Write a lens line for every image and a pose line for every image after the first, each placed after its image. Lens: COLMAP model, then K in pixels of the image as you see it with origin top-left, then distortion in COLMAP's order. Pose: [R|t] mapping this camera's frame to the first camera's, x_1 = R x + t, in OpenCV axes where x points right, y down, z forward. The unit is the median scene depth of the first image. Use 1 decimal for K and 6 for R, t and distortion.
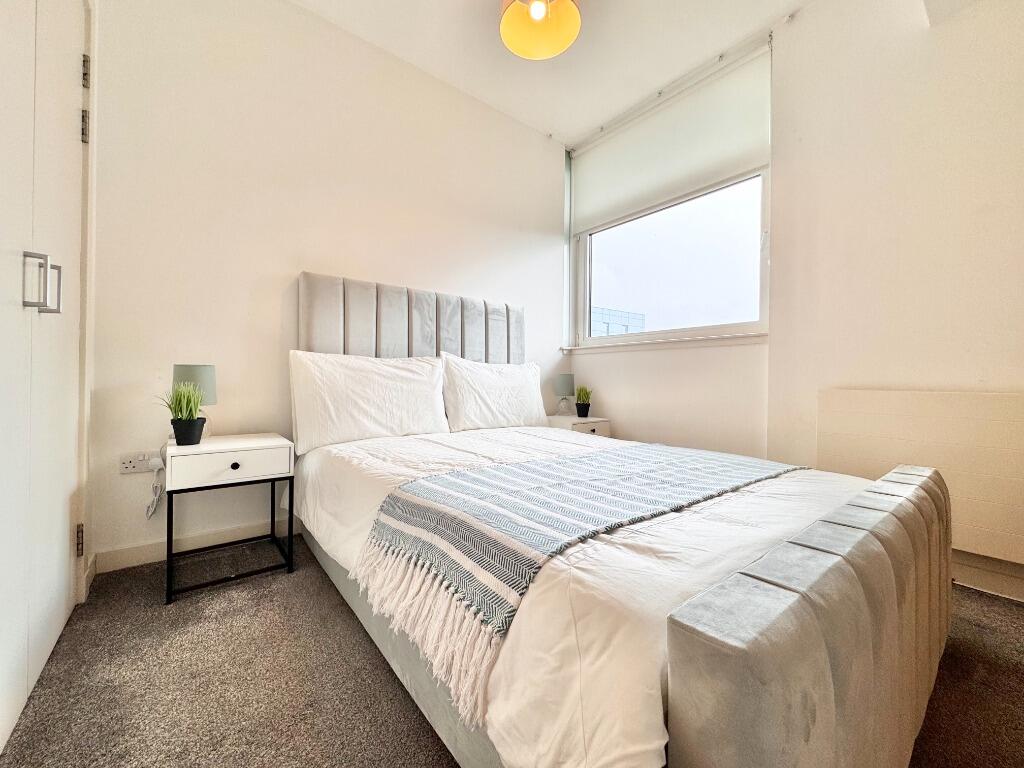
lens RADIAL K [[410.2, 0, 522.1], [0, 410.2, 383.3], [0, 0, 1]] dist [-0.001882, -0.000127]
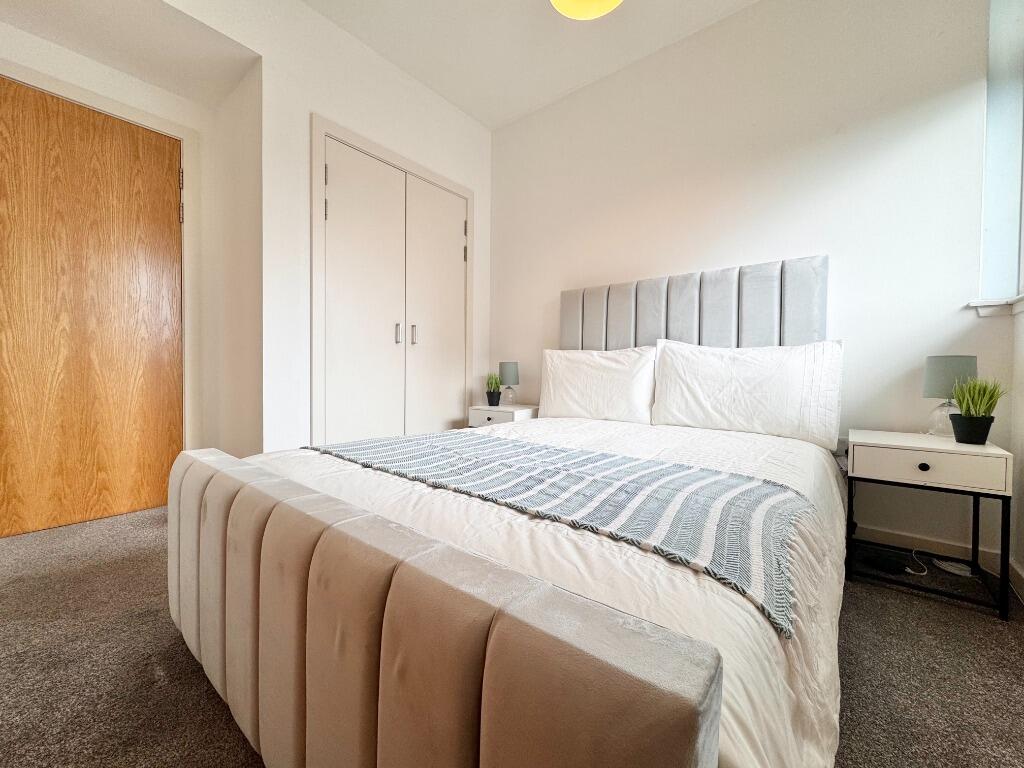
lens RADIAL K [[410.2, 0, 520.7], [0, 410.2, 376.5], [0, 0, 1]] dist [-0.001882, -0.000127]
pose [[0.209244, 0.009196, -0.977820, 0.687181], [-0.005469, 0.999951, 0.008234, 0.002312], [0.977848, 0.003625, 0.209284, 0.503224]]
